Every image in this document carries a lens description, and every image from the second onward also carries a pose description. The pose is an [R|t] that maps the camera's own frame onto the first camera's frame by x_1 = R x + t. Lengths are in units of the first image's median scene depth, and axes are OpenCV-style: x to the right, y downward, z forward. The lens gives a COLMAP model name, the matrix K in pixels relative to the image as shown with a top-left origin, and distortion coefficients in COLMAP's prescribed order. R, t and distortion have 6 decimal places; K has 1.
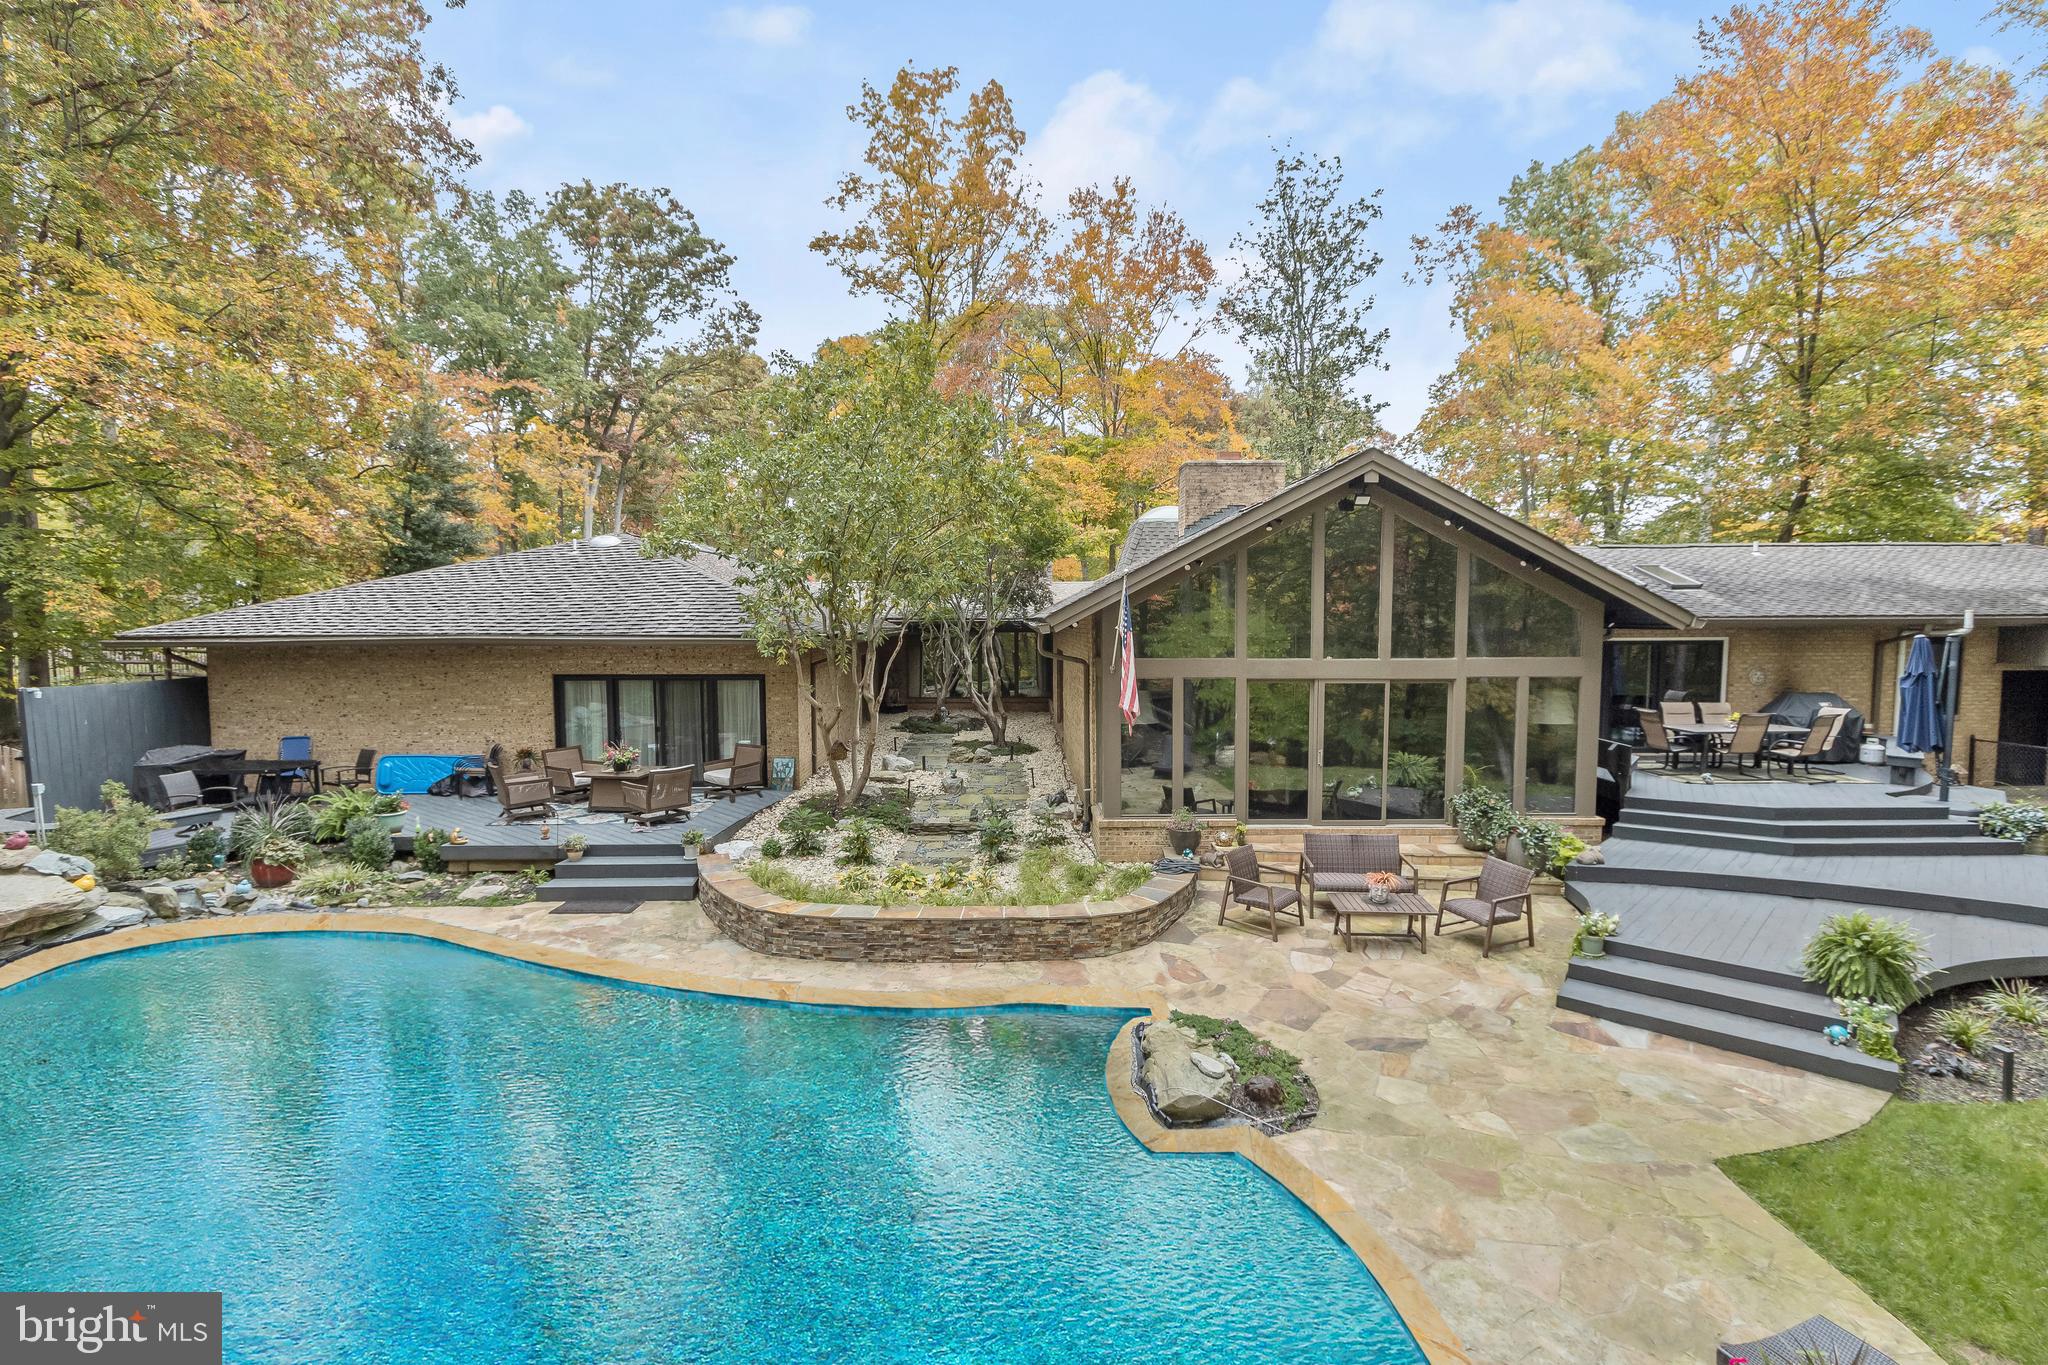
lens RADIAL K [[932.2, 0, 1027.7], [0, 932.2, 675.5], [0, 0, 1]] dist [0.005180, 0.000032]
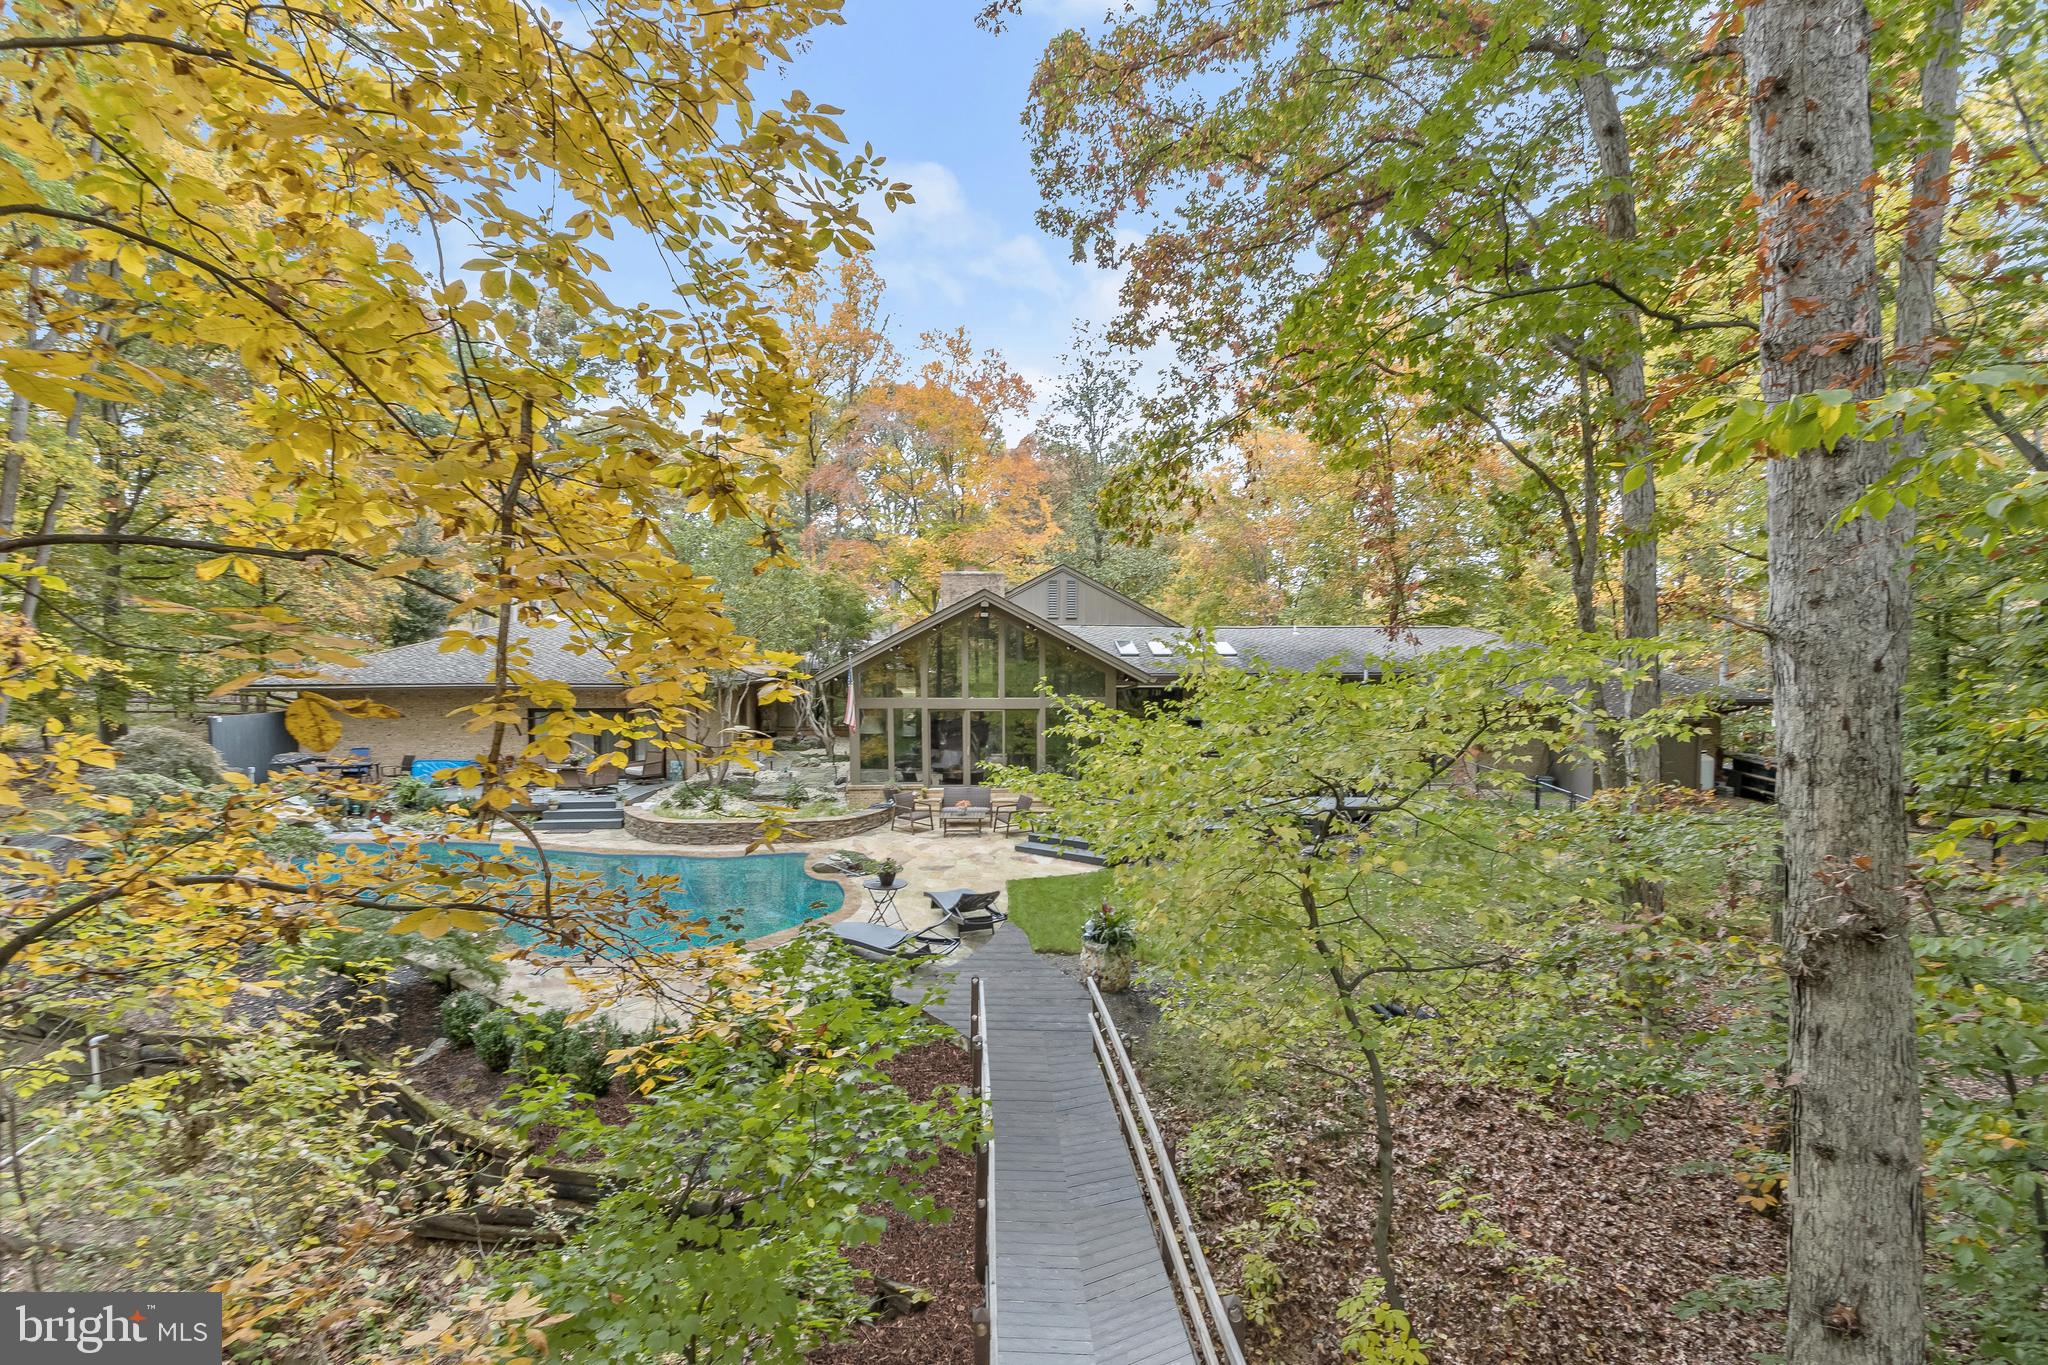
lens RADIAL K [[932.2, 0, 1020.5], [0, 932.2, 688.2], [0, 0, 1]] dist [0.005180, 0.000032]
pose [[0.997034, -0.001163, 0.076955, 0.225020], [0.003307, 0.999610, -0.027737, 0.012512], [-0.076893, 0.027910, 0.996649, -0.711412]]
